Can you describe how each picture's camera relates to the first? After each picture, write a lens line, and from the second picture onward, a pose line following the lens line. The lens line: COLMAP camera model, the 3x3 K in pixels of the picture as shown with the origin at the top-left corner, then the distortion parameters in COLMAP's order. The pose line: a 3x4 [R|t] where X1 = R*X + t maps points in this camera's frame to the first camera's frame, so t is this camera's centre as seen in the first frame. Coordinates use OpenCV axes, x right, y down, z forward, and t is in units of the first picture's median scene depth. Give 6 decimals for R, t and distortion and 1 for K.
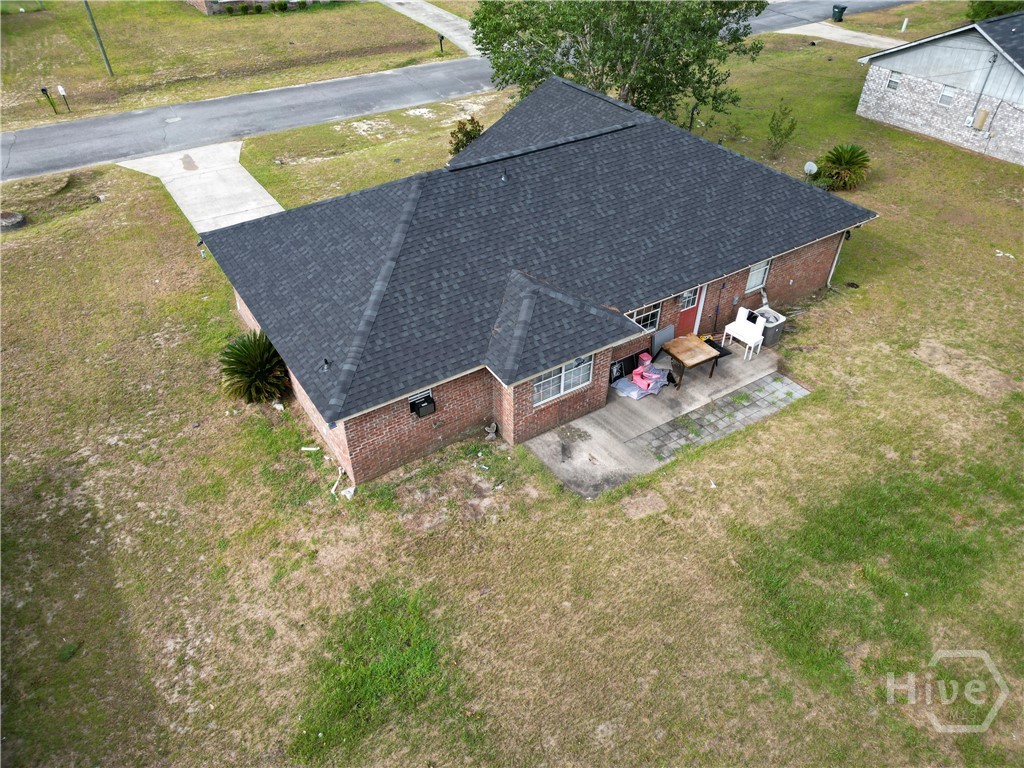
lens RADIAL K [[716.9, 0, 508.6], [0, 716.9, 381.5], [0, 0, 1]] dist [0.072224, -0.068678]
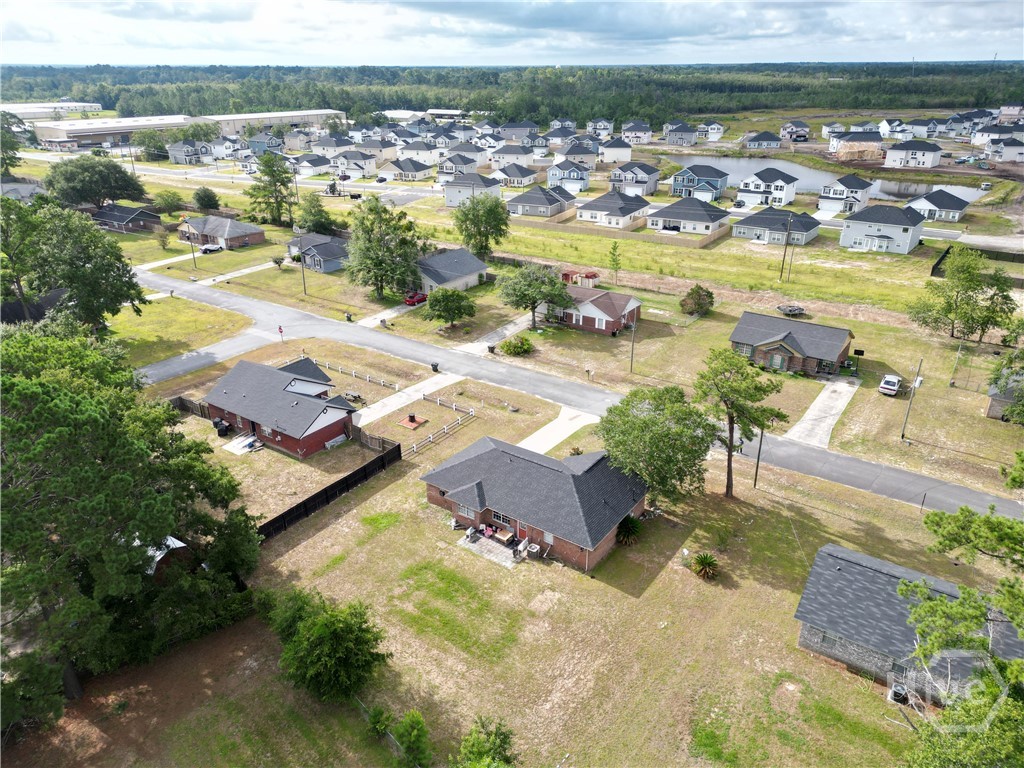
lens RADIAL K [[716.9, 0, 508.8], [0, 716.9, 365.7], [0, 0, 1]] dist [0.072224, -0.068678]
pose [[0.372805, 0.354494, -0.857526, 2.598520], [-0.575489, 0.813274, 0.086009, -0.894548], [0.727893, 0.461432, 0.507200, -0.854813]]
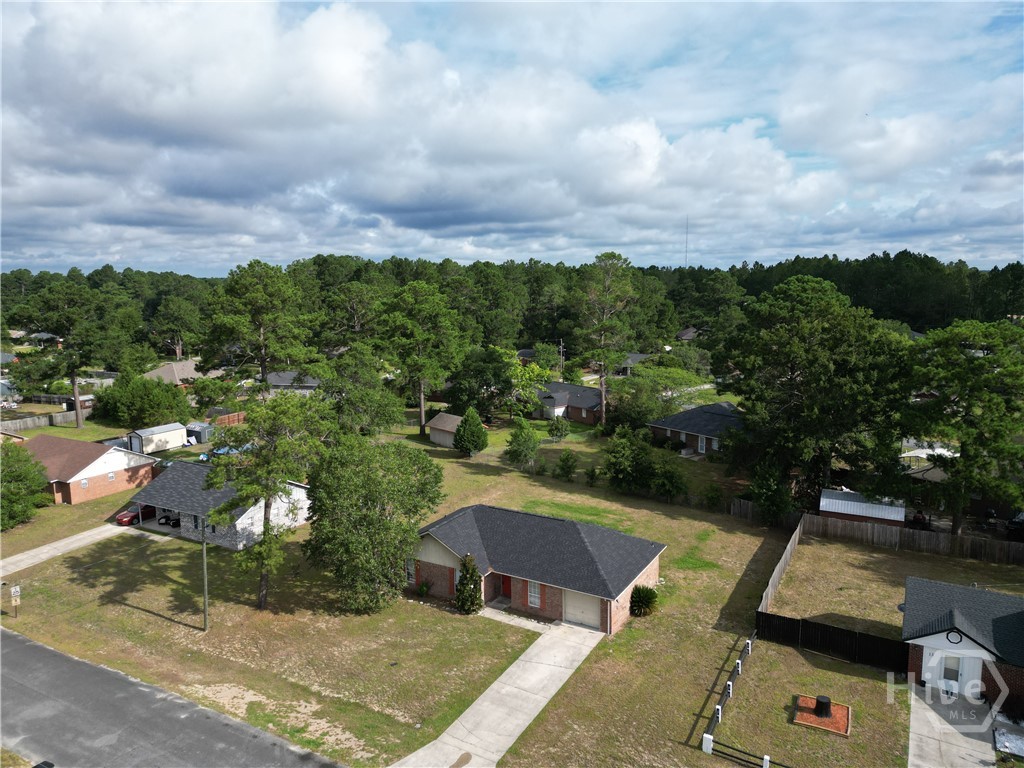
lens RADIAL K [[716.9, 0, 512.8], [0, 716.9, 383.0], [0, 0, 1]] dist [0.072224, -0.068678]
pose [[-0.461600, -0.127708, 0.877847, -2.187566], [0.559146, 0.726365, 0.399687, -1.772398], [-0.688681, 0.675340, -0.263883, 1.437909]]
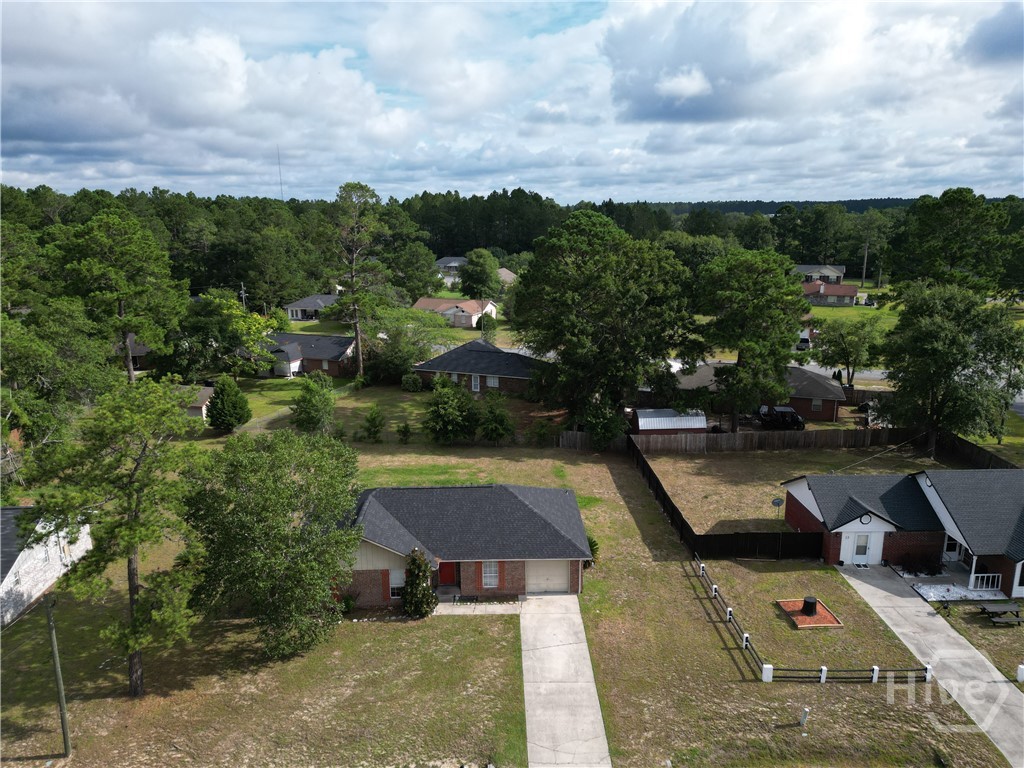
lens RADIAL K [[716.9, 0, 512.3], [0, 716.9, 382.1], [0, 0, 1]] dist [0.072224, -0.068678]
pose [[-0.854882, -0.116245, 0.505633, -1.266998], [0.329755, 0.630665, 0.702512, -2.097029], [-0.400549, 0.767299, -0.500812, 1.836044]]
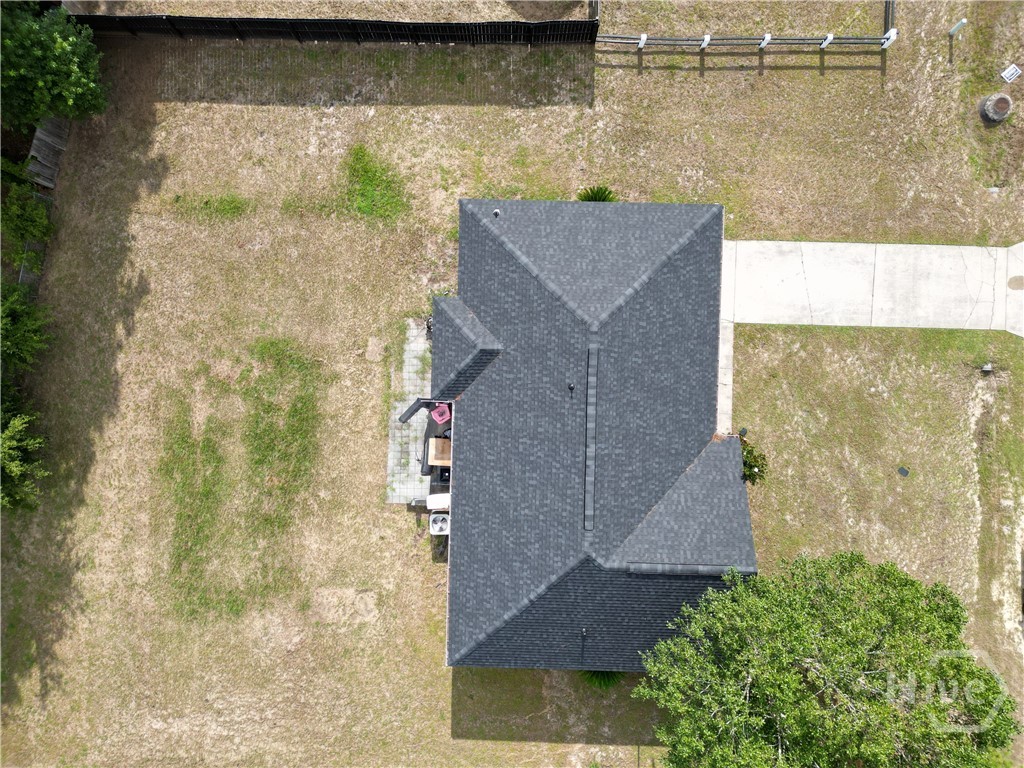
lens RADIAL K [[716.9, 0, 510.9], [0, 716.9, 382.0], [0, 0, 1]] dist [0.072224, -0.068678]
pose [[-0.562481, 0.826804, 0.003100, 0.045967], [-0.512407, -0.351532, 0.783495, -1.226598], [0.648887, 0.439113, 0.621390, 0.098910]]
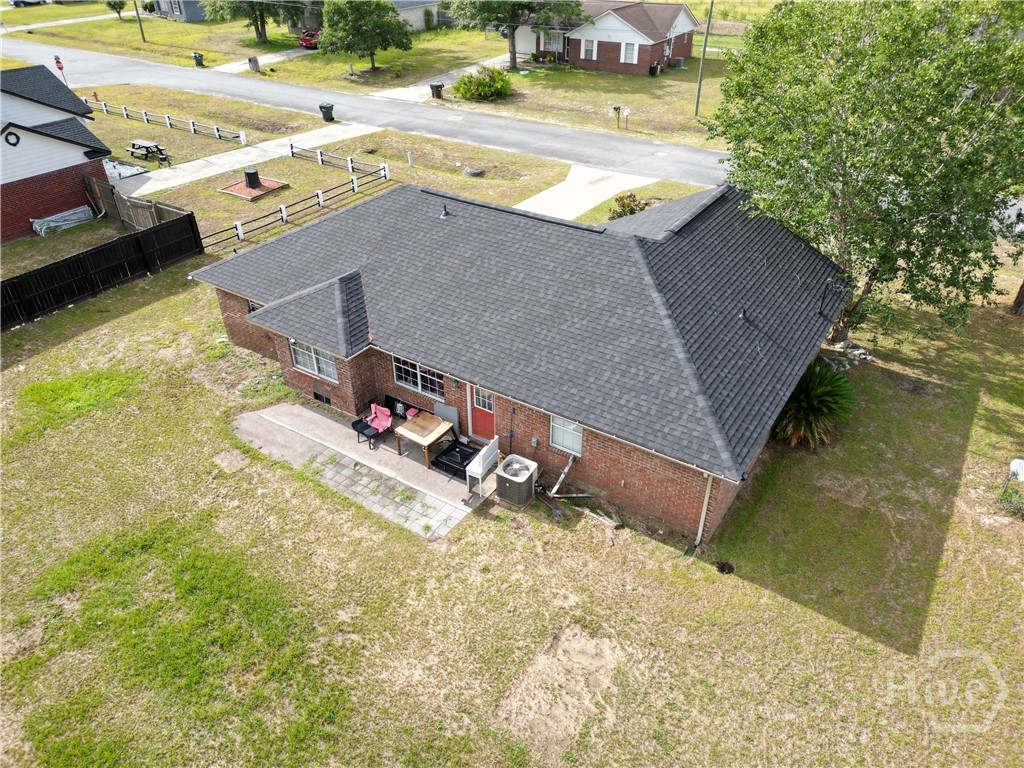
lens RADIAL K [[716.9, 0, 510.2], [0, 716.9, 381.5], [0, 0, 1]] dist [0.072224, -0.068678]
pose [[0.402066, 0.505085, -0.763697, 0.998097], [-0.565545, 0.792951, 0.226689, -0.376775], [0.720071, 0.340761, 0.604467, 0.473351]]
